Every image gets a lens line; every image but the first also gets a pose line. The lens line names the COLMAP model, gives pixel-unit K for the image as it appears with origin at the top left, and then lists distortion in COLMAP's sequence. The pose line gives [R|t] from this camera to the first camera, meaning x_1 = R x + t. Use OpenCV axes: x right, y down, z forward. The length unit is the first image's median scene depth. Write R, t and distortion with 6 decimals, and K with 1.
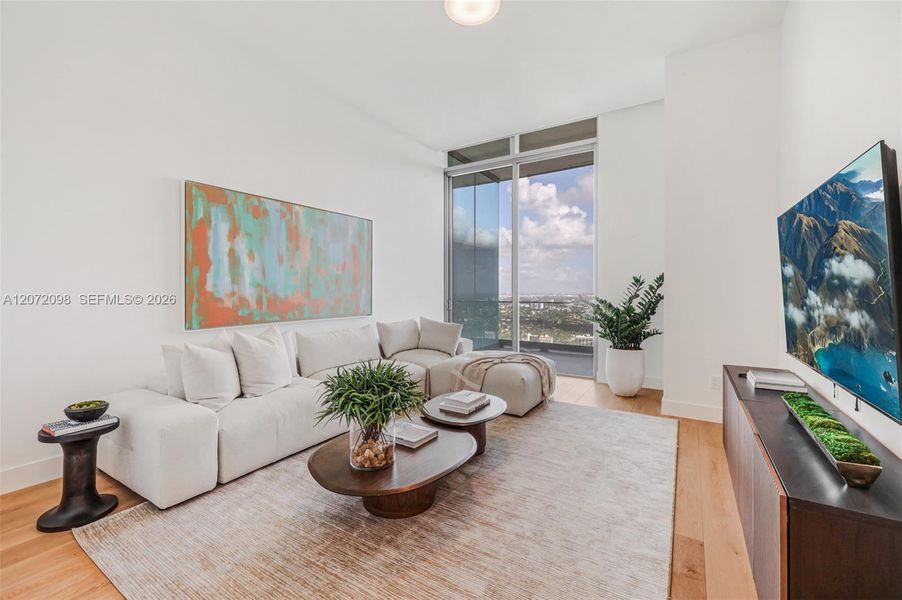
lens RADIAL K [[368.2, 0, 451.0], [0, 368.2, 300.0], [0, 0, 1]] dist [-0.048748, -0.000008]
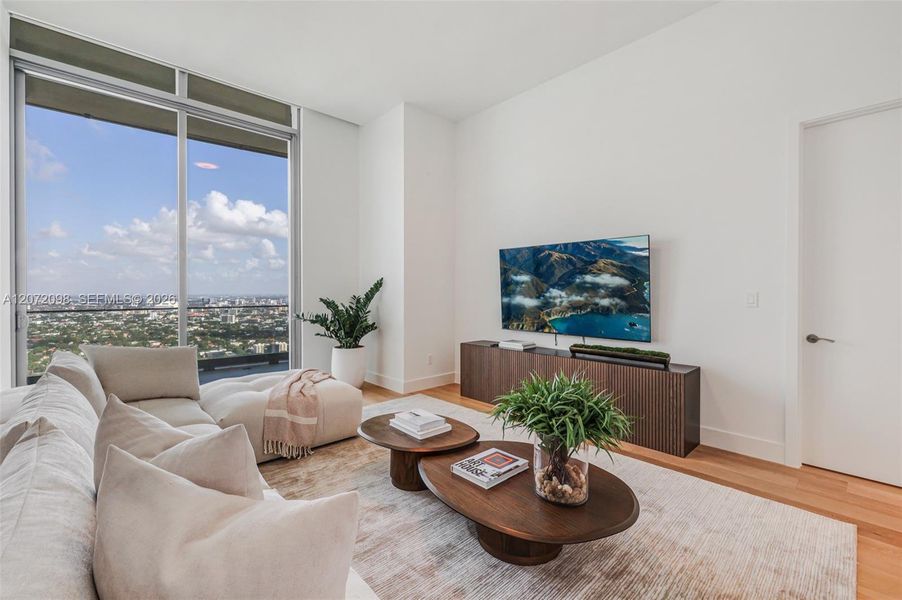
lens RADIAL K [[368.2, 0, 451.0], [0, 368.2, 300.0], [0, 0, 1]] dist [-0.048748, -0.000008]
pose [[0.224138, -0.016679, 0.974415, -0.488951], [0.031279, 0.999462, 0.009913, -0.005488], [-0.974055, 0.028257, 0.224539, 0.477505]]
